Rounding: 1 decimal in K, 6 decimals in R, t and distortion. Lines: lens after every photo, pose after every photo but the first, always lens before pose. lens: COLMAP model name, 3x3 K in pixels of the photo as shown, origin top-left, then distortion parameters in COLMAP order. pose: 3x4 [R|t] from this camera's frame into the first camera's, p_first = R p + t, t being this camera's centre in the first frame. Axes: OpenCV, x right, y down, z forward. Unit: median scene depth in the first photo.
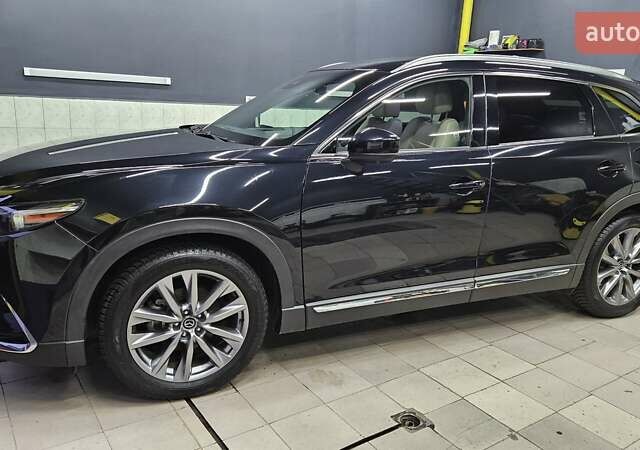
lens RADIAL K [[528.8, 0, 320.0], [0, 528.8, 225.0], [0, 0, 1]] dist [0.058797, -0.010408]
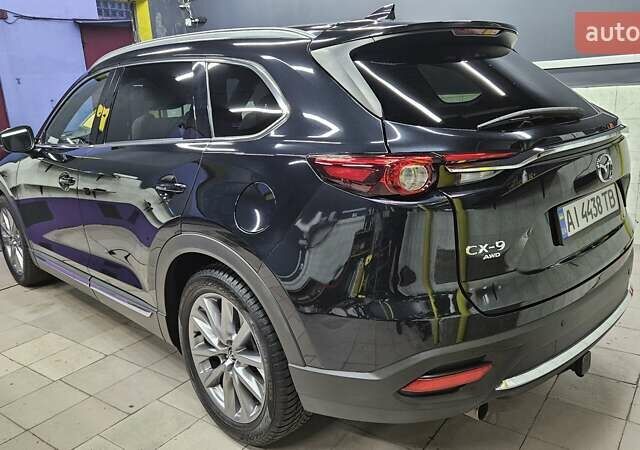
lens RADIAL K [[532.6, 0, 323.1], [0, 532.6, 216.5], [0, 0, 1]] dist [0.053935, -0.007080]
pose [[0.331590, 0.167035, -0.928519, 1.404956], [-0.148086, 0.981216, 0.123631, -0.207763], [0.931729, 0.096506, 0.350097, 1.080925]]
